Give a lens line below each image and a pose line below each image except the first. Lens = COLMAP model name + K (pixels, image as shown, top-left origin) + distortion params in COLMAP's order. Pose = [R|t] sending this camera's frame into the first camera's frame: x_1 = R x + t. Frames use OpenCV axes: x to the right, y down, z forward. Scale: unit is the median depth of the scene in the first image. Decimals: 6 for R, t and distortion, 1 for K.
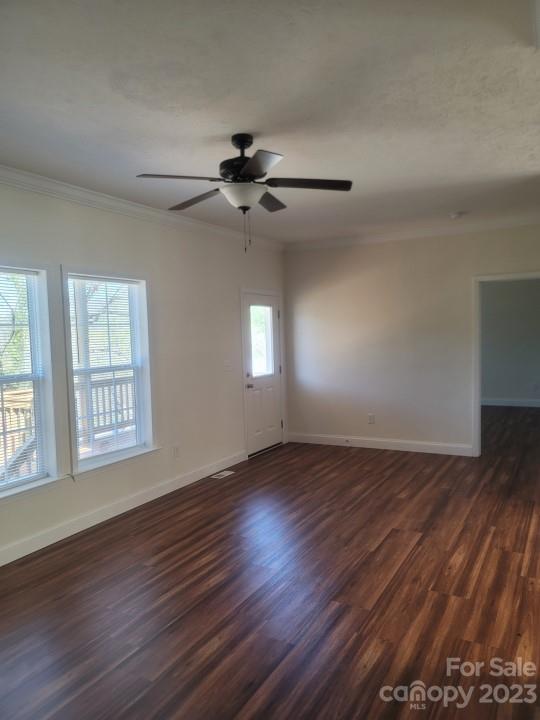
lens RADIAL K [[553.2, 0, 270.0], [0, 553.2, 360.0], [0, 0, 1]] dist [0.003071, 0.000826]
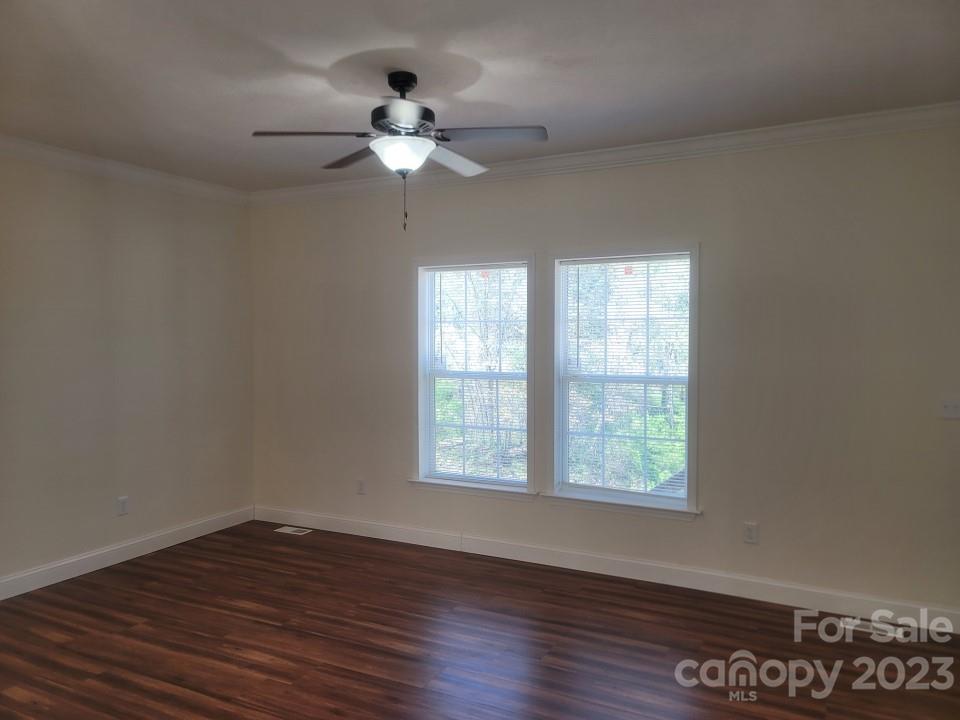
lens RADIAL K [[709.9, 0, 480.0], [0, 709.9, 360.0], [0, 0, 1]] dist [0.008263, 0.002553]
pose [[0.015407, 0.073195, -0.997199, 0.714899], [-0.060071, 0.995583, 0.072148, -0.072582], [0.998075, 0.058792, 0.019736, 0.861785]]
